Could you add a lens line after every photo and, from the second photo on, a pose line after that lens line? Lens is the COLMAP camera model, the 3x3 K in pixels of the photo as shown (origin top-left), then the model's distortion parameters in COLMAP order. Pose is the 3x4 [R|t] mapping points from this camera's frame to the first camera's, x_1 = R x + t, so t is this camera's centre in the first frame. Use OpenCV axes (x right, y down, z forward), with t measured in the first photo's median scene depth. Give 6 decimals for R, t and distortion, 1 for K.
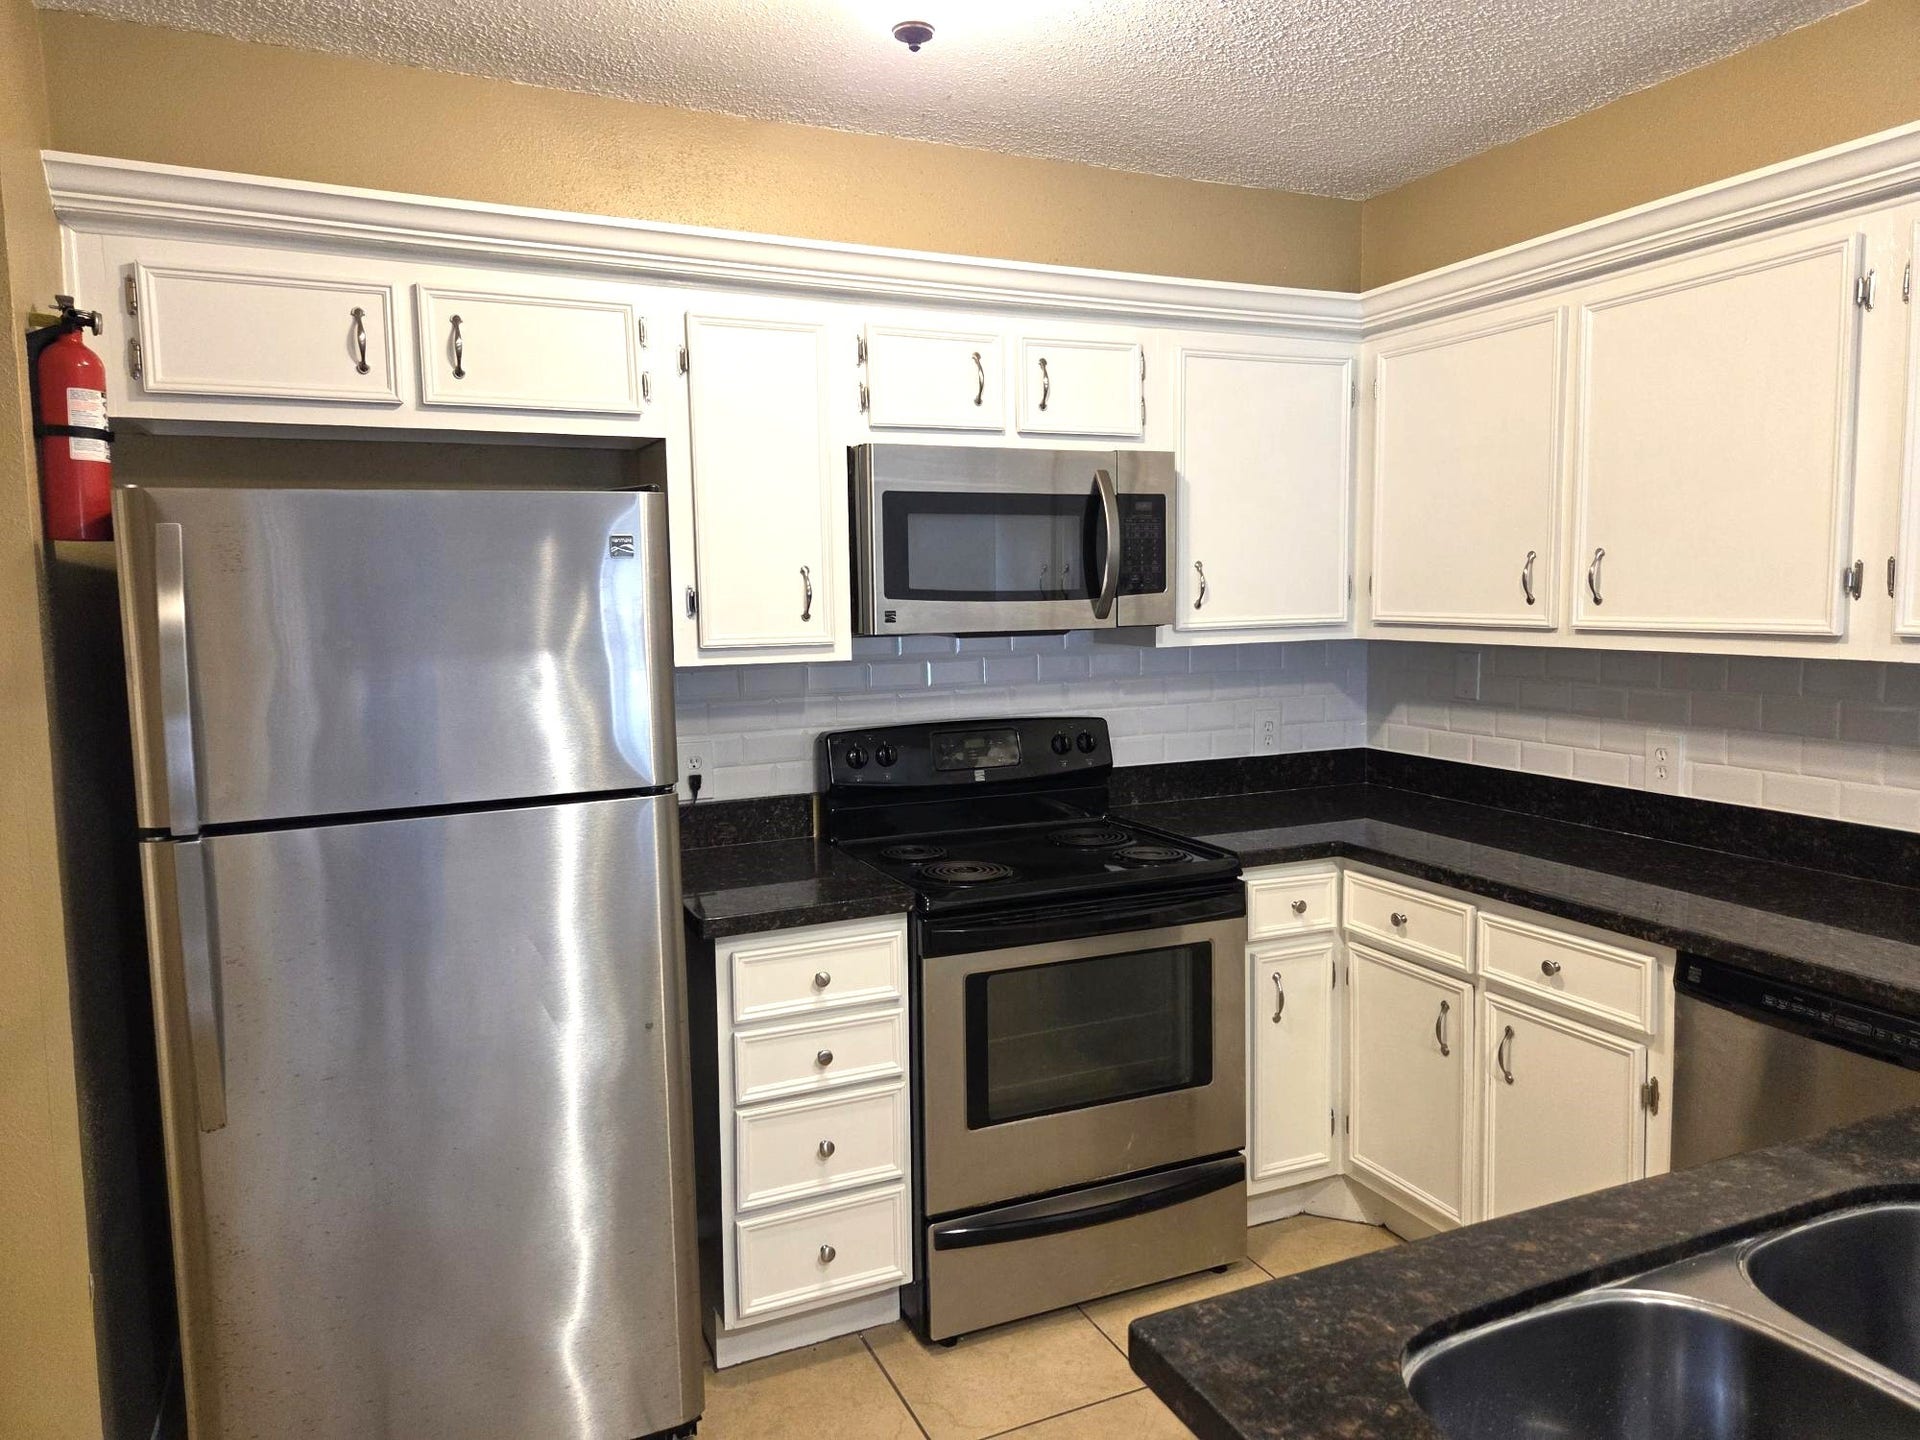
lens RADIAL K [[1302.3, 0, 997.1], [0, 1302.3, 706.8], [0, 0, 1]] dist [0.014461, -0.008213]
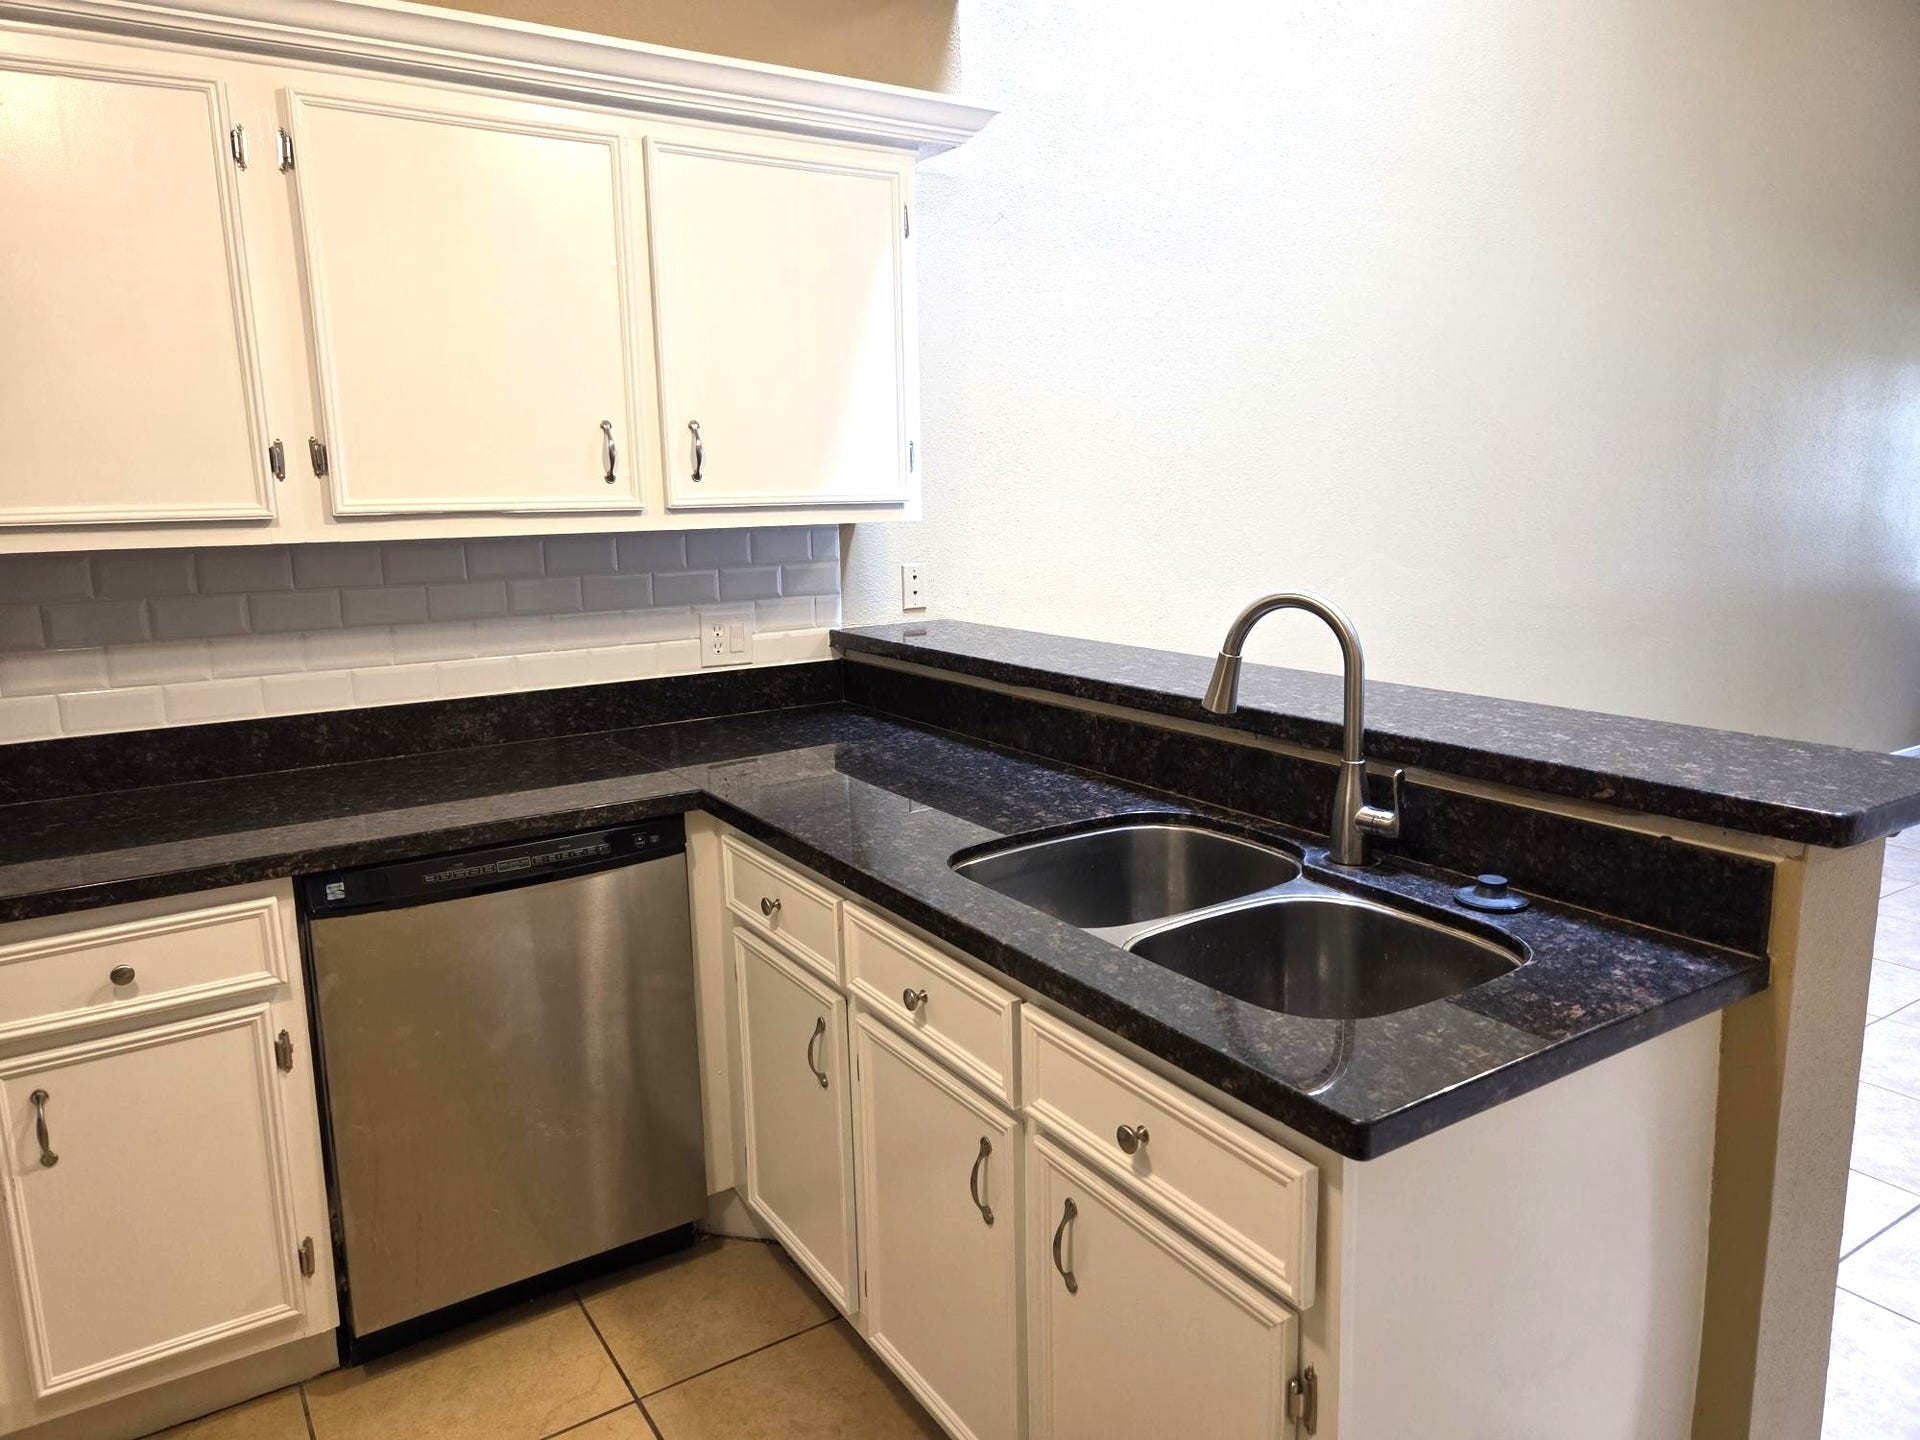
lens RADIAL K [[1300.5, 0, 962.5], [0, 1300.5, 711.6], [0, 0, 1]] dist [0.072252, -0.049690]
pose [[-0.162125, -0.179485, 0.970309, -0.412441], [0.098761, 0.975430, 0.196934, -0.057927], [-0.981816, 0.127757, -0.140416, 0.665648]]
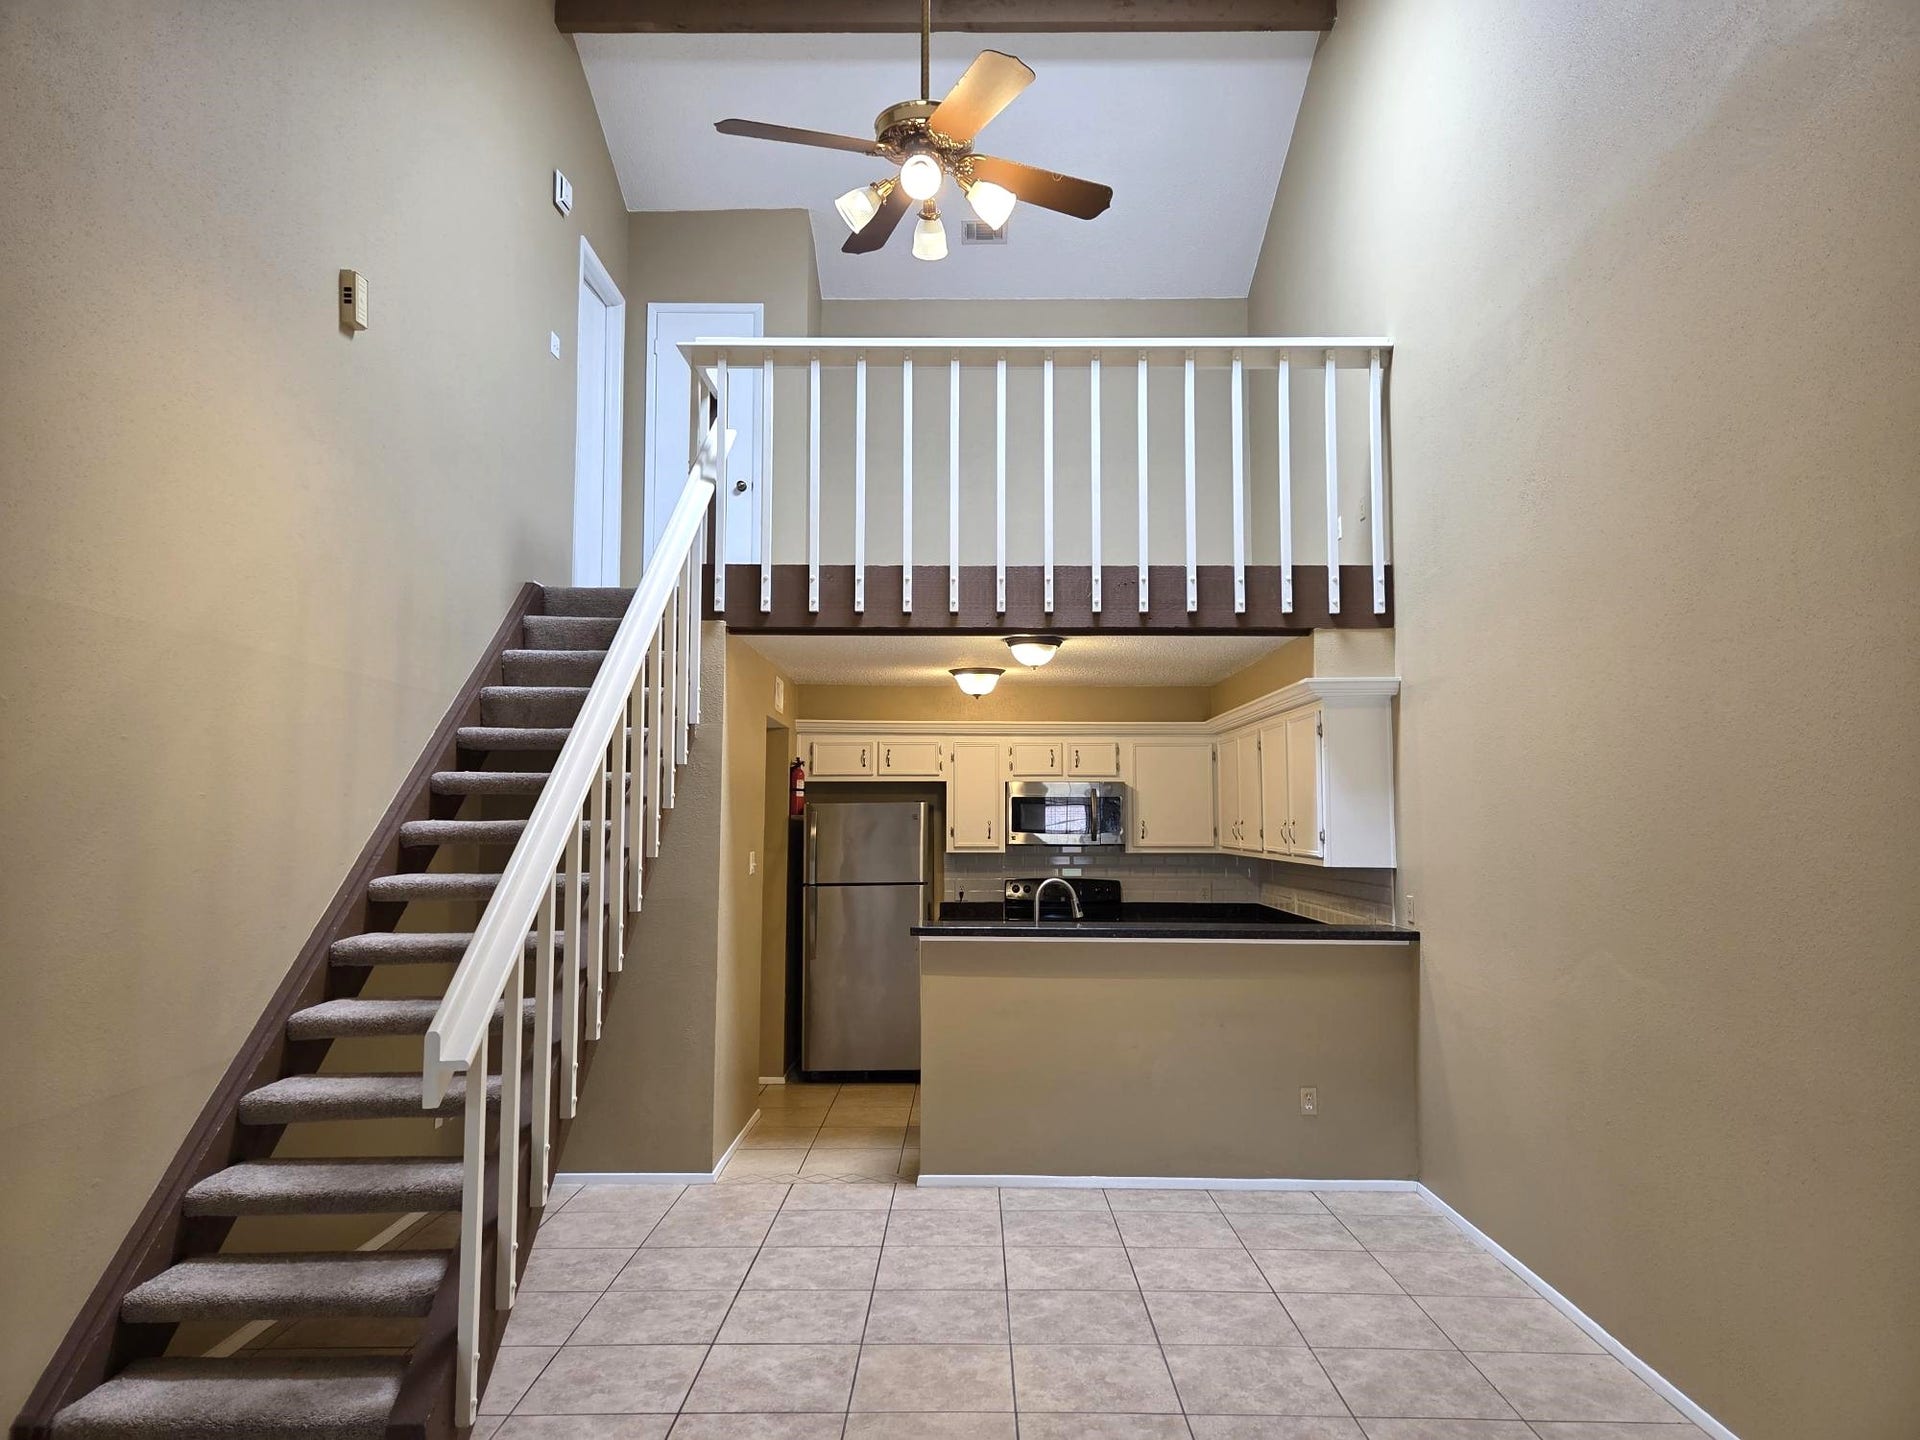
lens RADIAL K [[1300.5, 0, 966.7], [0, 1300.5, 704.5], [0, 0, 1]] dist [0.072252, -0.049690]
pose [[0.901592, -0.022264, -0.432013, 1.178392], [-0.054949, 0.984691, -0.165422, 0.136378], [0.429083, 0.172882, 0.886566, -1.858235]]
